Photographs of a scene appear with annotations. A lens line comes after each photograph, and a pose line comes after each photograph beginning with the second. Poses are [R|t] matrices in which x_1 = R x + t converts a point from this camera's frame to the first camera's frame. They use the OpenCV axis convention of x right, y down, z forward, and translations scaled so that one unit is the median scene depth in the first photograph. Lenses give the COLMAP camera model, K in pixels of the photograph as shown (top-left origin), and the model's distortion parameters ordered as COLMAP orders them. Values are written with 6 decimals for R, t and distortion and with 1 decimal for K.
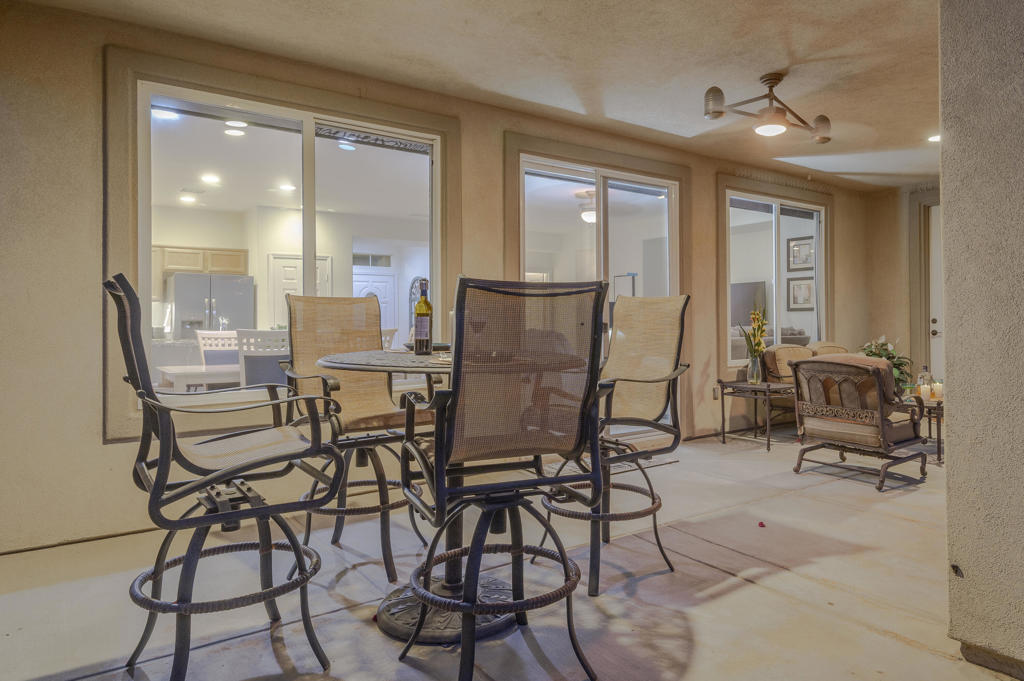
lens RADIAL K [[673.4, 0, 566.9], [0, 673.4, 314.2], [0, 0, 1]] dist [0.018717, -0.005654]
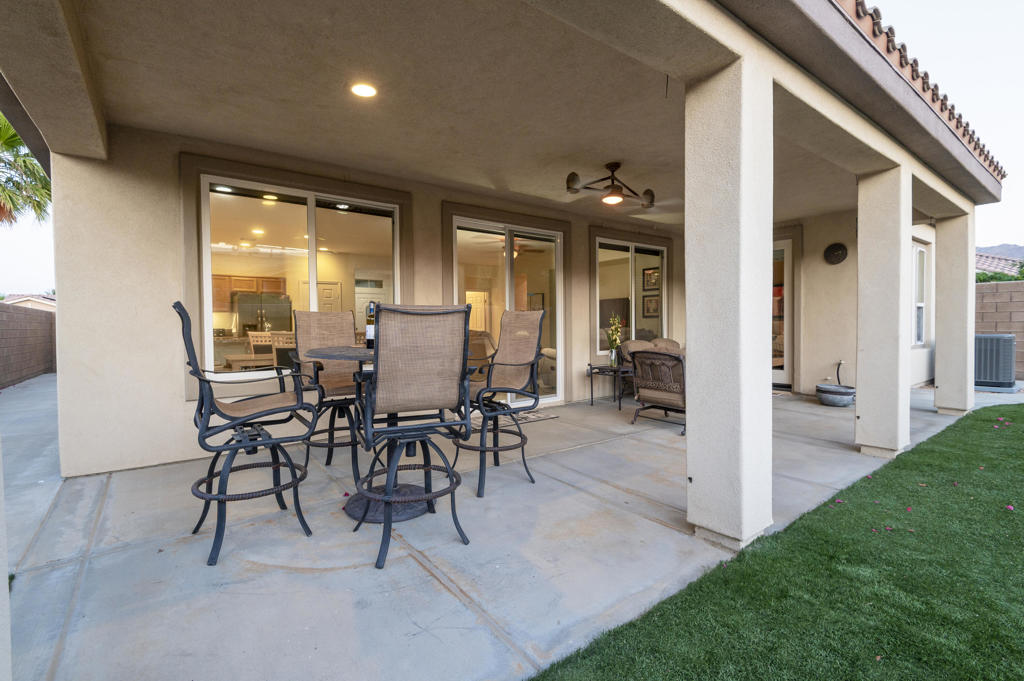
lens RADIAL K [[464.4, 0, 499.5], [0, 464.4, 332.6], [0, 0, 1]] dist [0.023504, -0.011638]
pose [[0.999547, -0.001623, -0.030061, 0.077995], [0.002540, 0.999532, 0.030472, -0.006840], [0.029998, -0.030534, 0.999083, -0.065286]]
